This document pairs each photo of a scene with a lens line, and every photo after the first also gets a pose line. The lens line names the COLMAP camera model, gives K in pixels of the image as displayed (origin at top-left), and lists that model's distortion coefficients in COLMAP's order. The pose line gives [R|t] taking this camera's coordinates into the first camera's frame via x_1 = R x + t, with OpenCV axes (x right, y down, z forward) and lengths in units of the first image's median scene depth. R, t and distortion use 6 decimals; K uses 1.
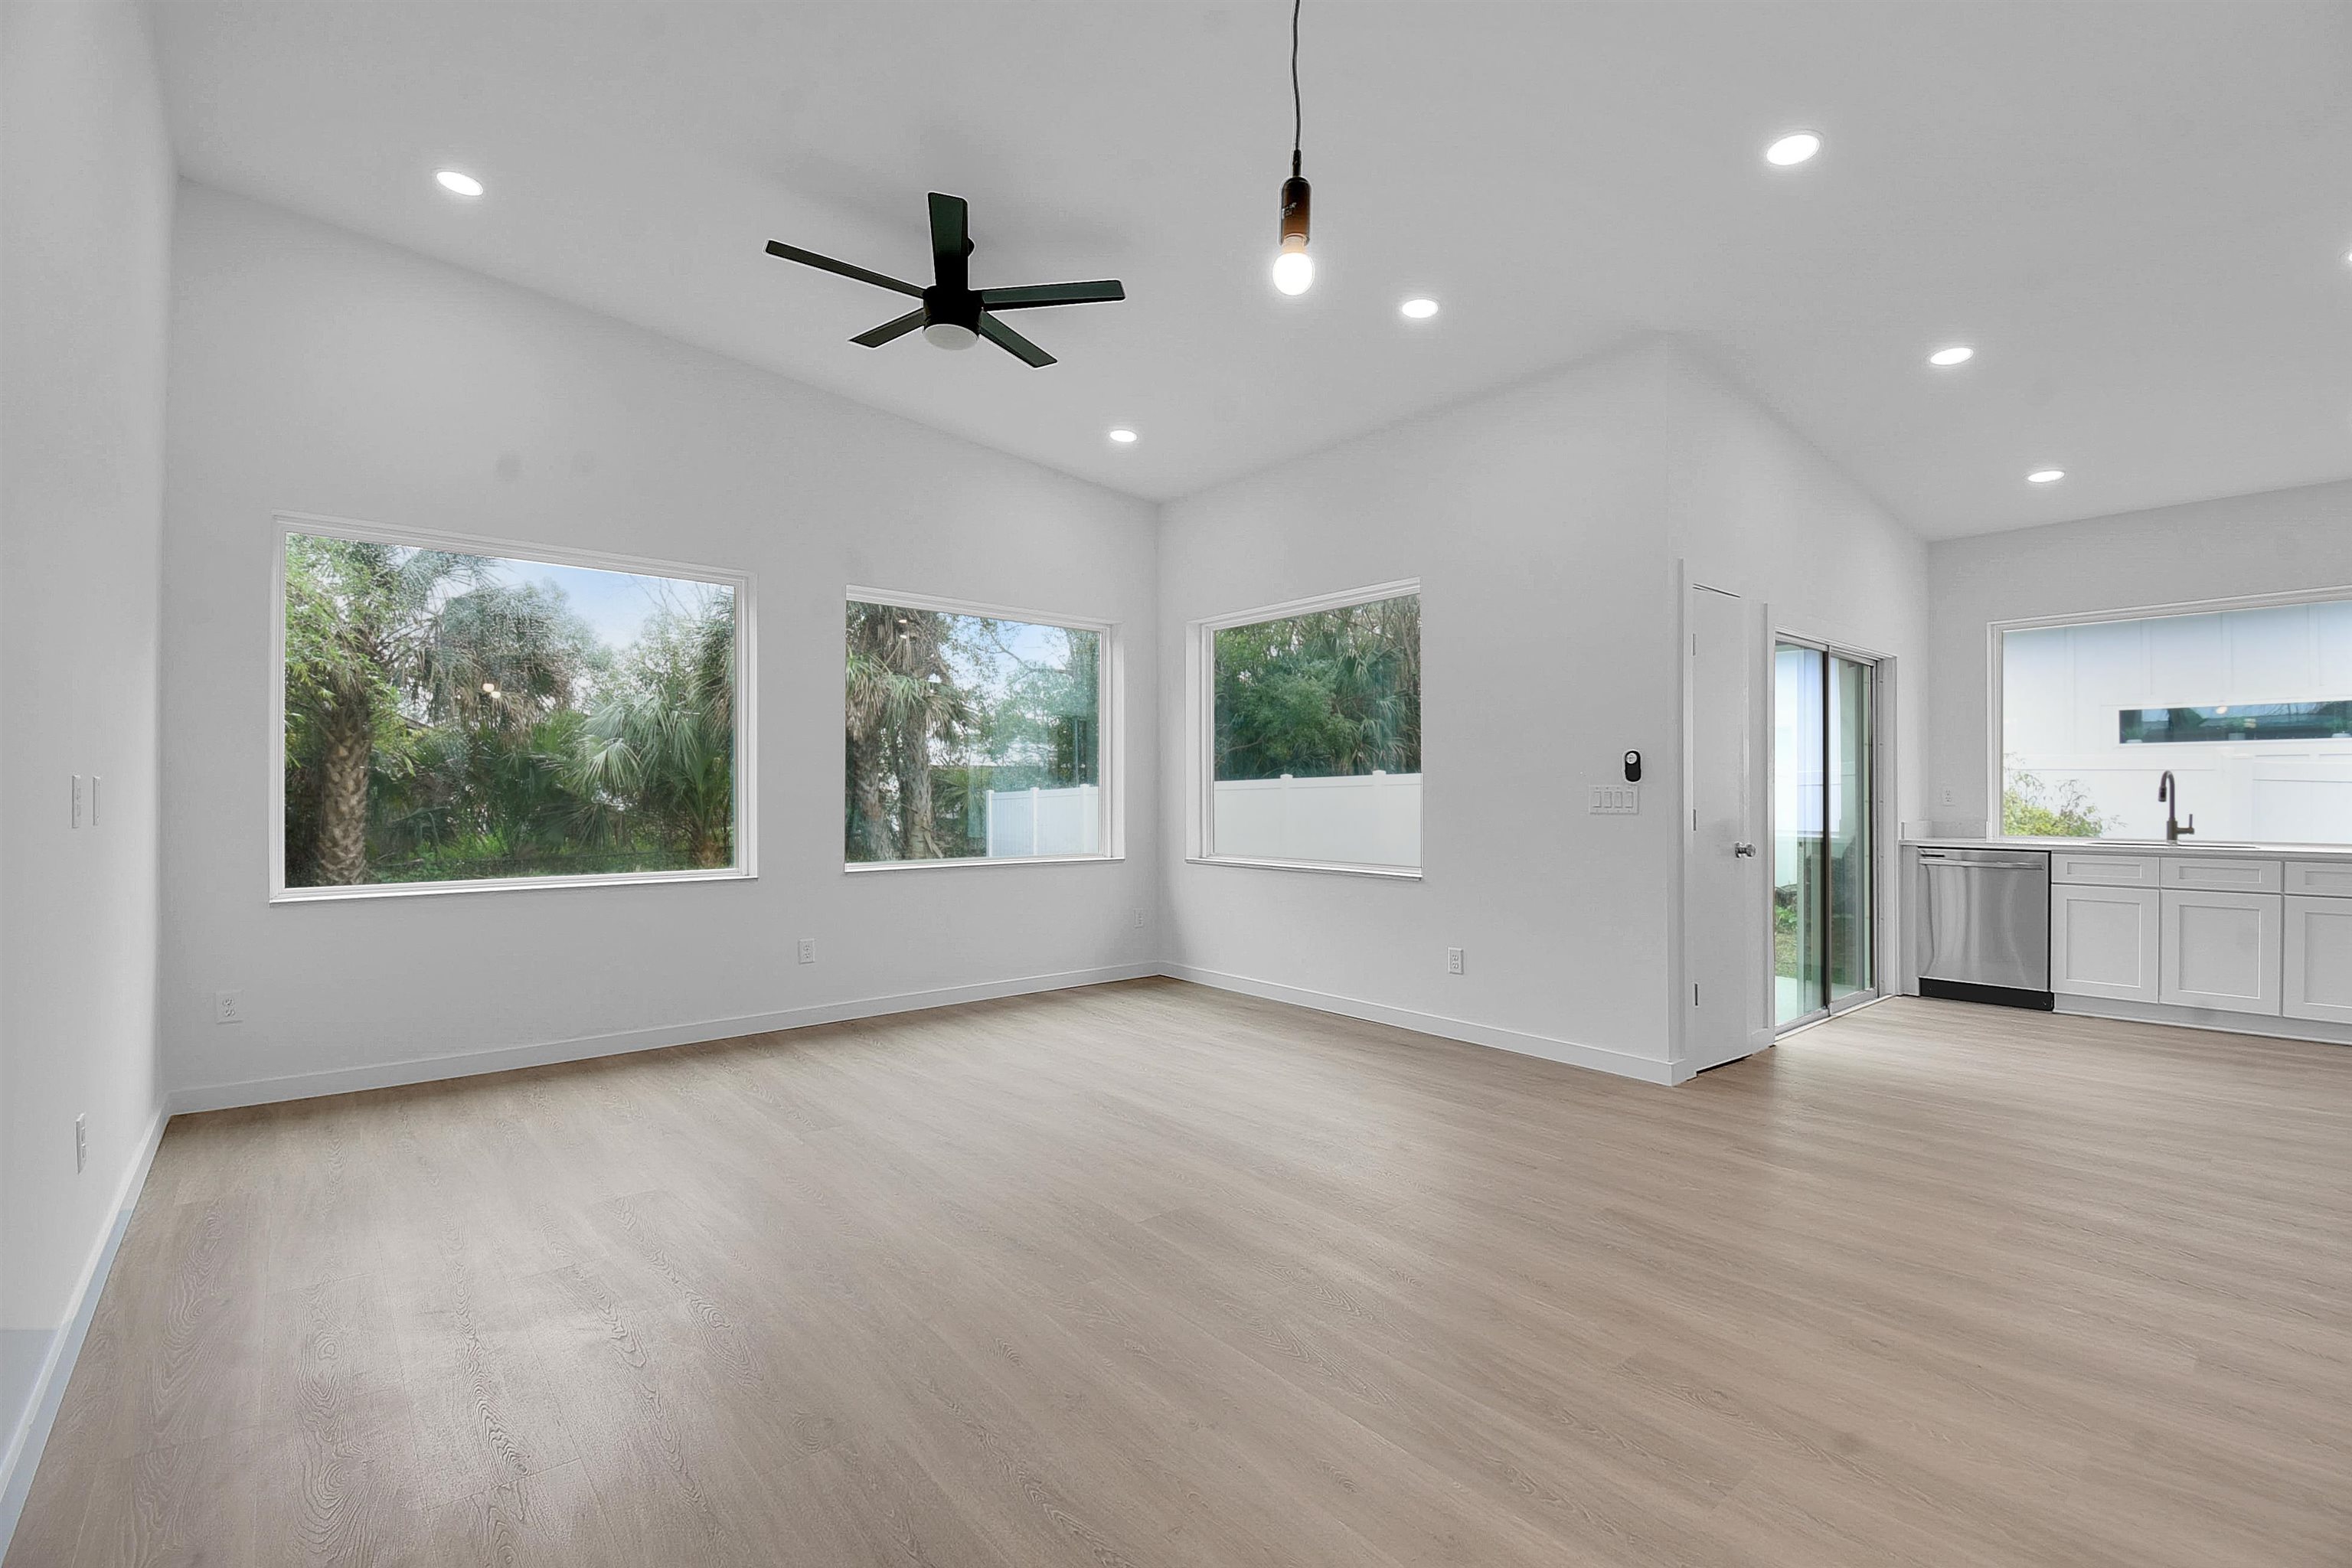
lens RADIAL K [[1035.9, 0, 1176.0], [0, 1035.9, 784.0], [0, 0, 1]] dist [-0.000268, -0.020042]
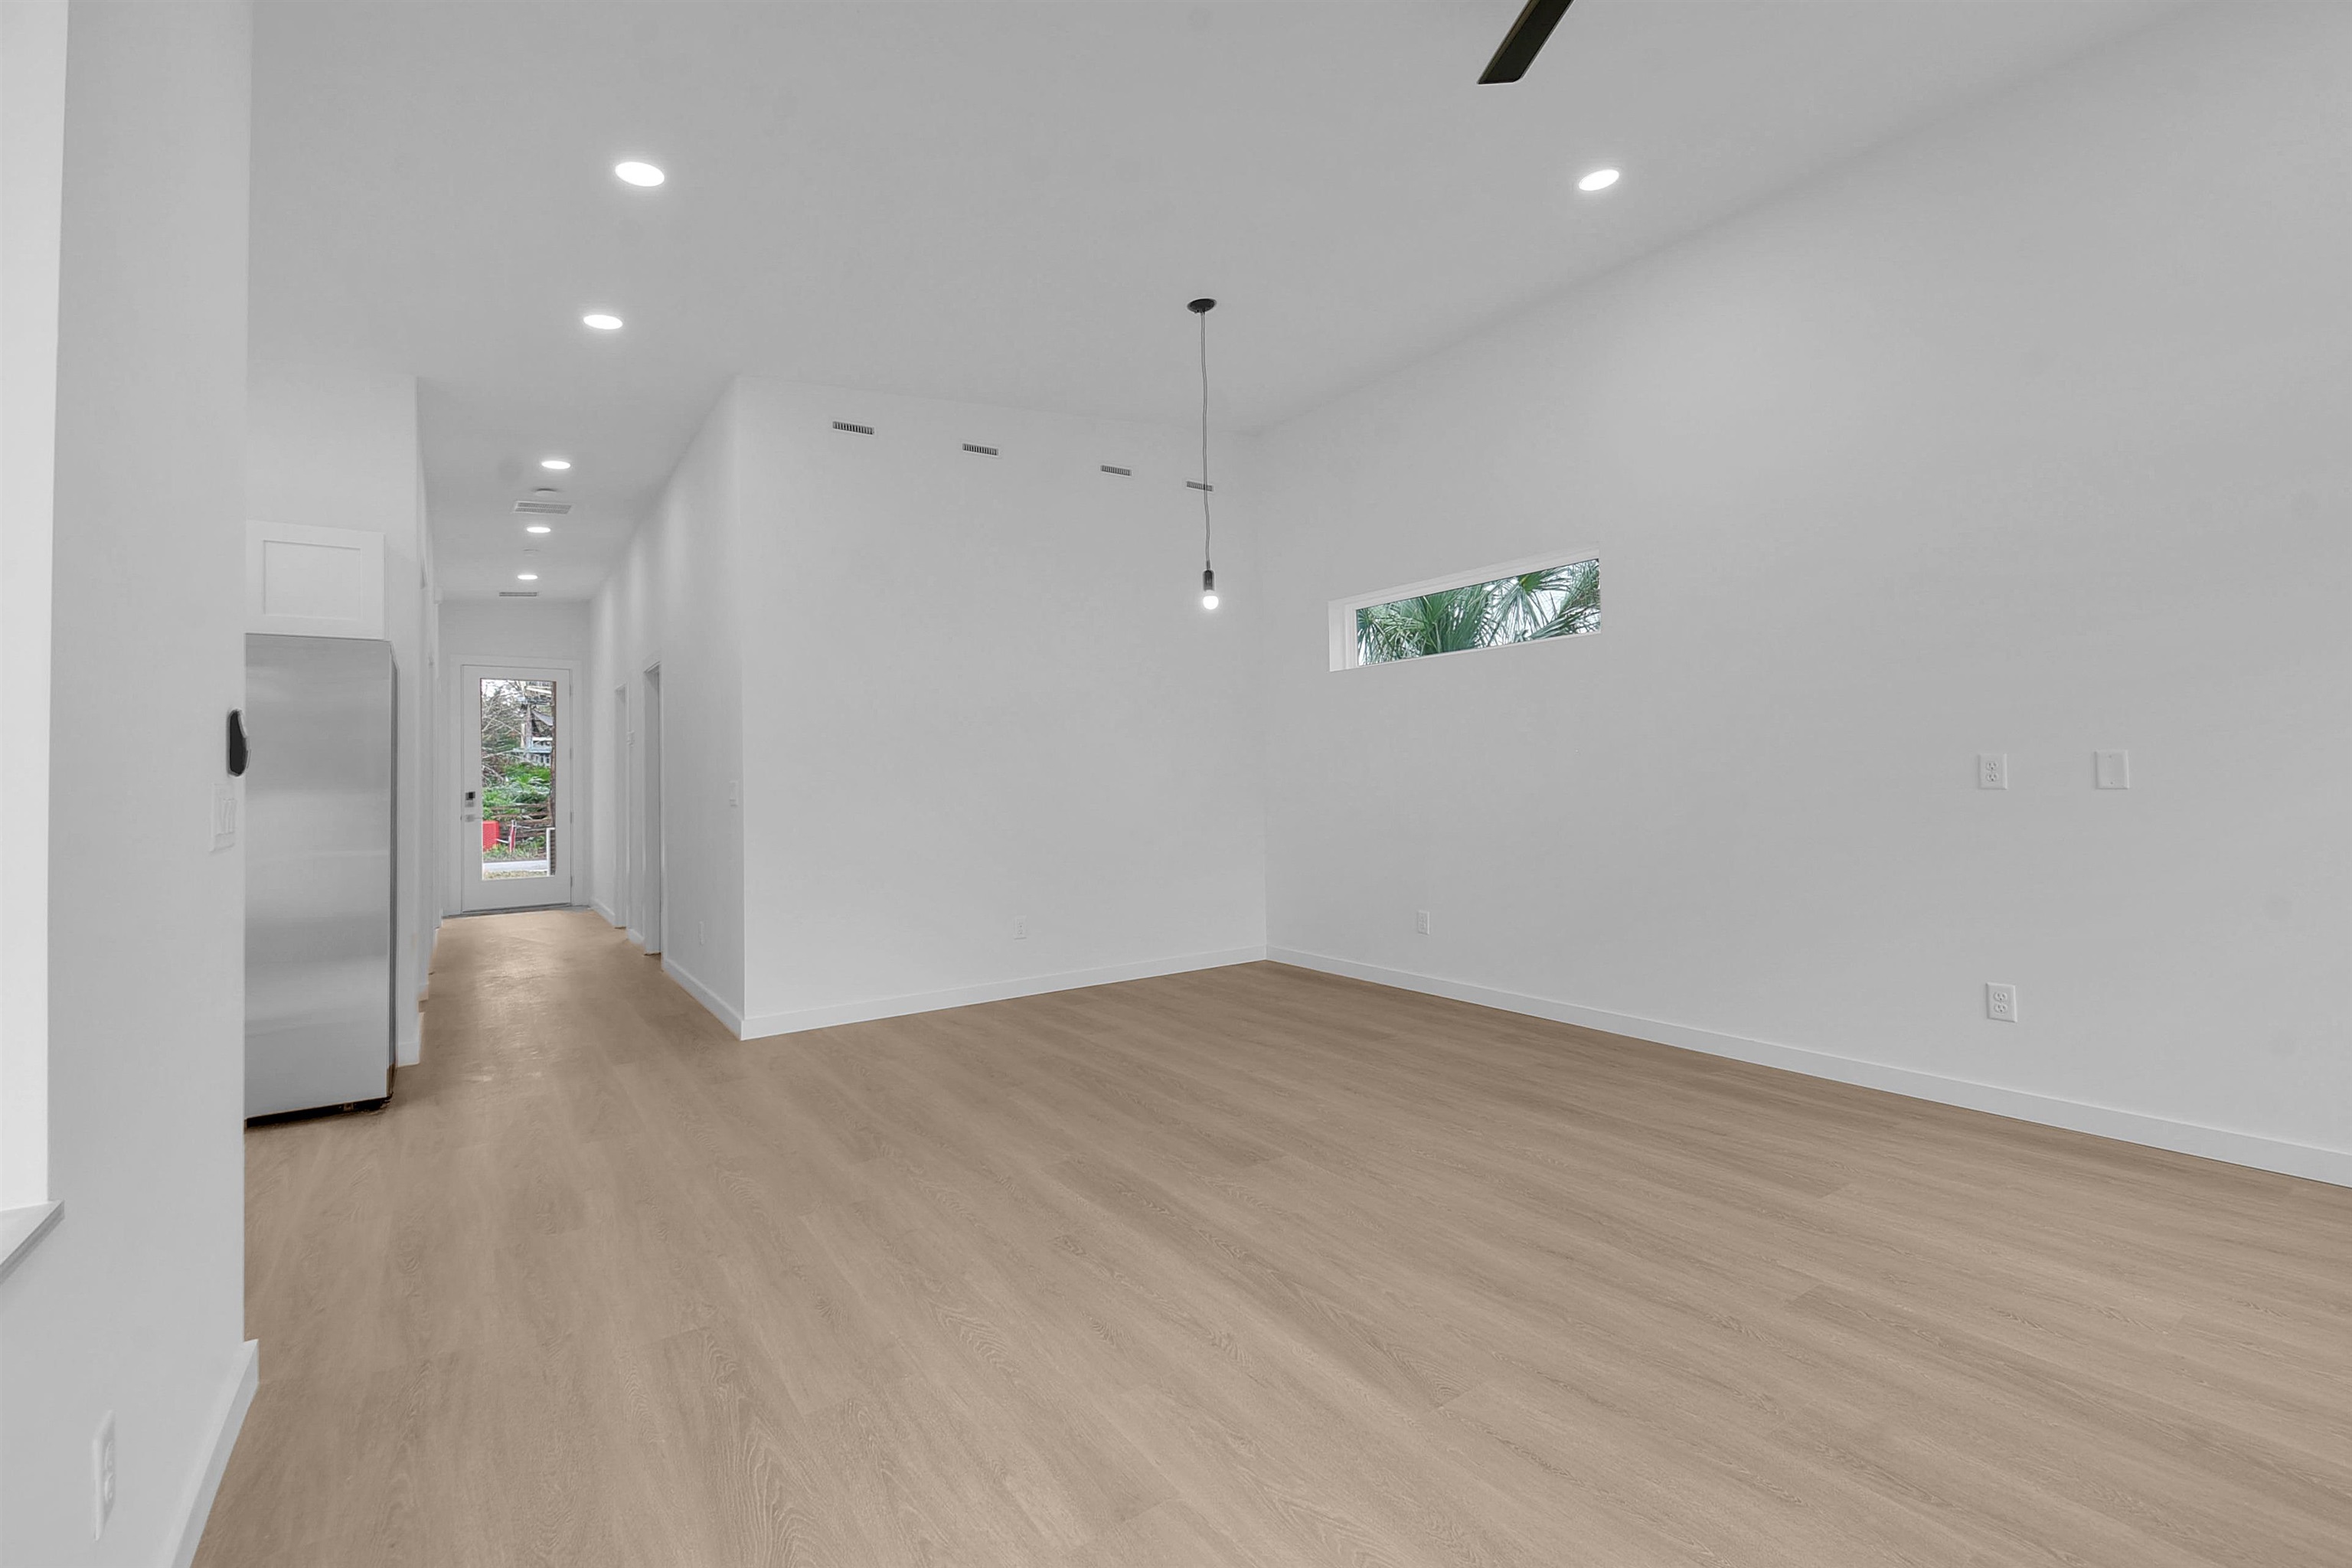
lens RADIAL K [[1035.9, 0, 1176.0], [0, 1035.9, 784.0], [0, 0, 1]] dist [-0.000268, -0.020042]
pose [[-0.995671, 0.020525, 0.090652, -0.011467], [0.020313, 0.999788, -0.003265, 0.007871], [-0.090700, -0.001409, -0.995877, 1.000386]]
